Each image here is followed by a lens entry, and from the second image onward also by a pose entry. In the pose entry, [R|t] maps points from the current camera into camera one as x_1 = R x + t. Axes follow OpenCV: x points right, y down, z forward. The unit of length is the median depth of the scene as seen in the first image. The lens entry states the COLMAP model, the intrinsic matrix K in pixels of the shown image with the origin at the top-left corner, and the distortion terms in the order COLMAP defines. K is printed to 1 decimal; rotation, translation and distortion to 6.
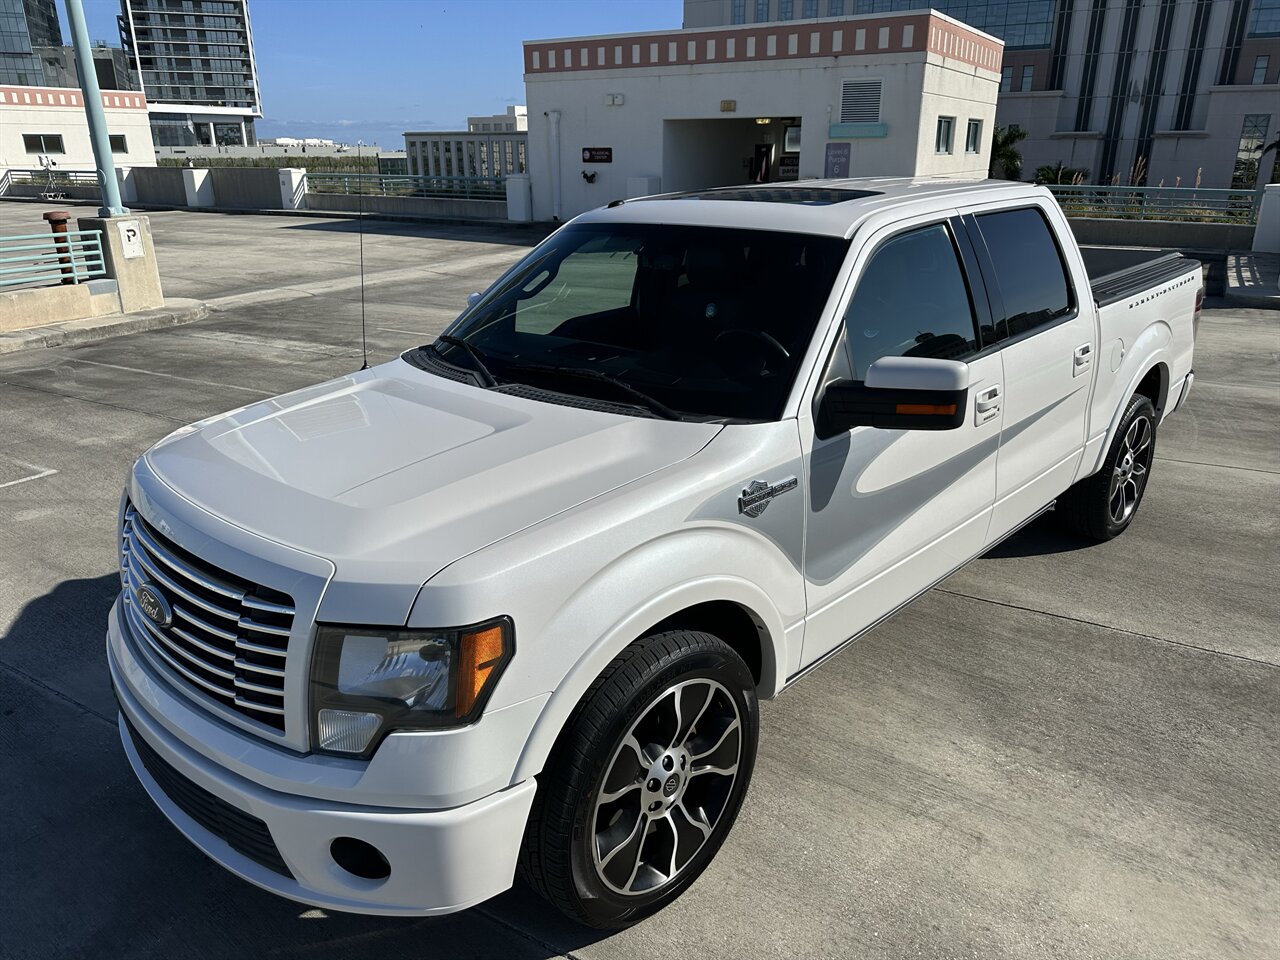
lens RADIAL K [[921.8, 0, 643.4], [0, 921.8, 474.0], [0, 0, 1]] dist [0.039486, -0.055081]
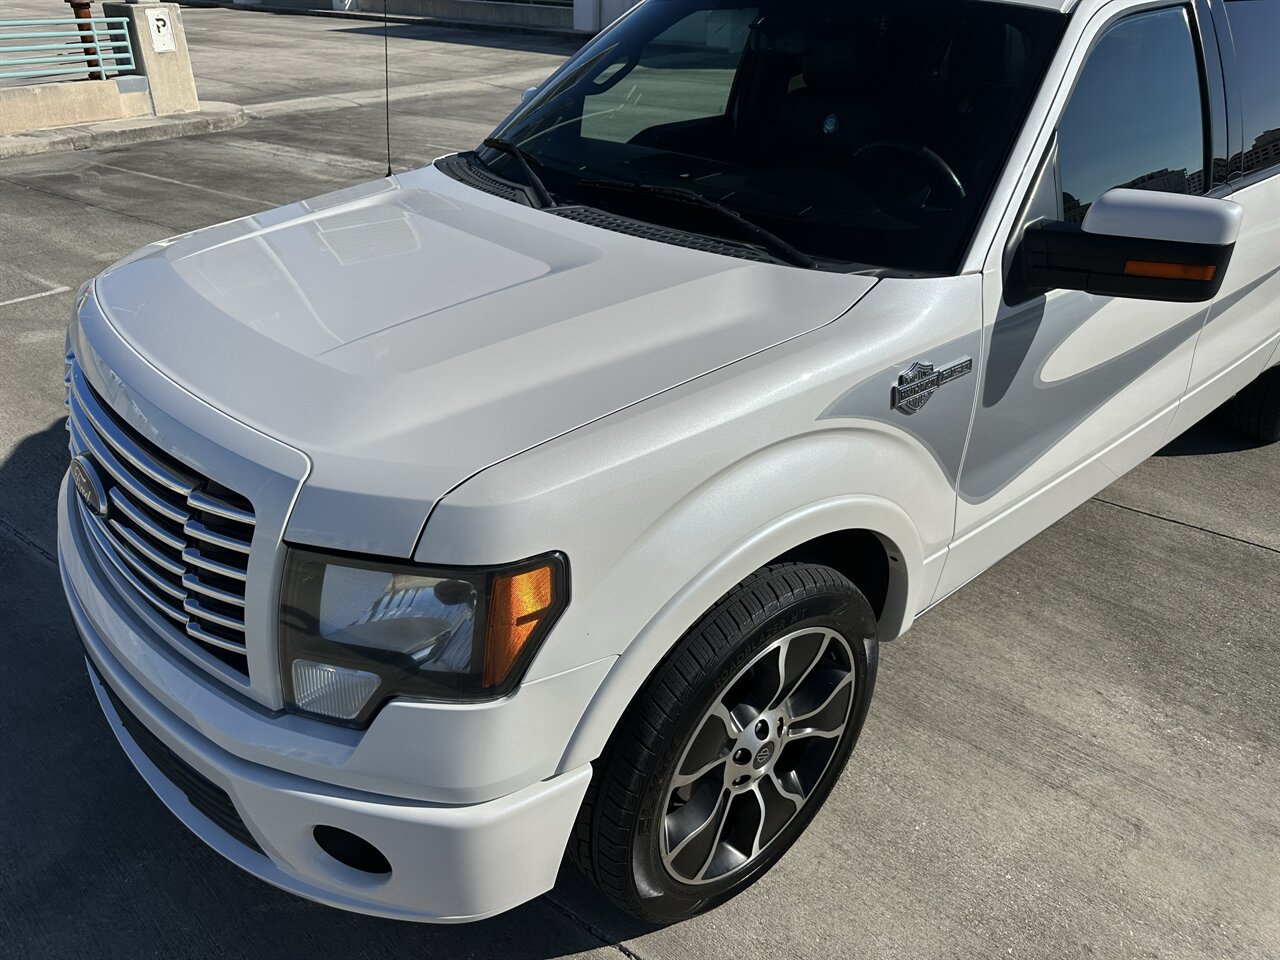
lens RADIAL K [[921.8, 0, 649.4], [0, 921.8, 491.9], [0, 0, 1]] dist [0.039486, -0.055081]
pose [[0.997089, 0.063063, -0.042861, -0.036405], [-0.054151, 0.981391, 0.184227, -0.011869], [0.053681, -0.181370, 0.981949, 0.225635]]
